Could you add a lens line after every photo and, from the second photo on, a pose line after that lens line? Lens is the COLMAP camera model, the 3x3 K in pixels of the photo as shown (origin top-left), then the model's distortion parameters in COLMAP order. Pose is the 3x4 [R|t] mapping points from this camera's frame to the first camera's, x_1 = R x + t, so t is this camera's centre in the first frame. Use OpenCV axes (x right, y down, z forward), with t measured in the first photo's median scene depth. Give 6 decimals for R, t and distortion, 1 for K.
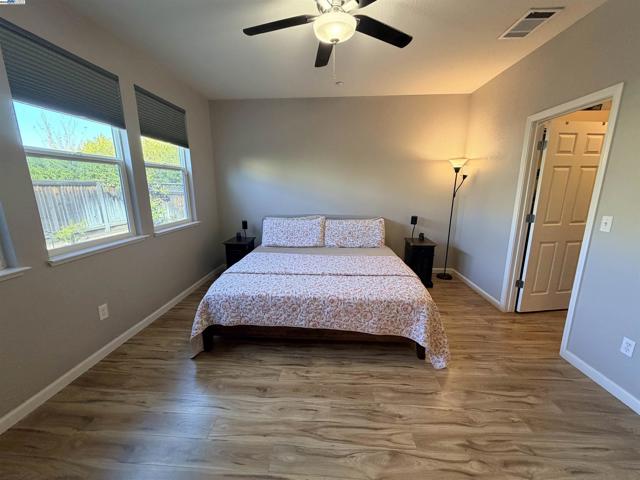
lens RADIAL K [[253.7, 0, 318.4], [0, 253.7, 240.0], [0, 0, 1]] dist [-0.002083, 0.000442]
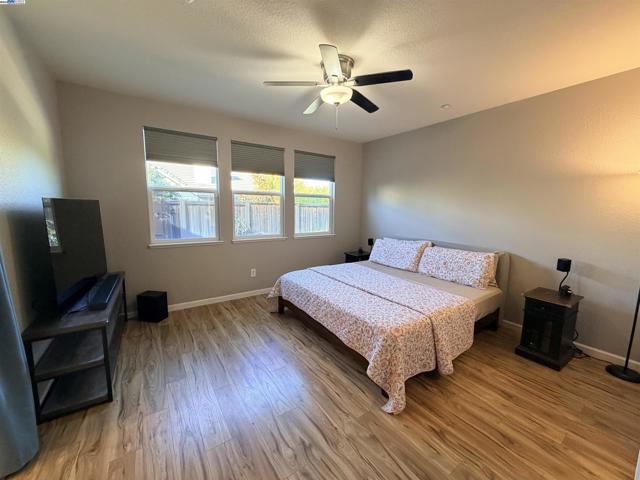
lens RADIAL K [[253.7, 0, 318.4], [0, 253.7, 240.0], [0, 0, 1]] dist [-0.002083, 0.000442]
pose [[0.616035, 0.114518, -0.779350, 0.786483], [-0.181719, 0.983350, 0.000854, -0.041994], [0.766472, 0.141097, 0.626588, 0.131054]]
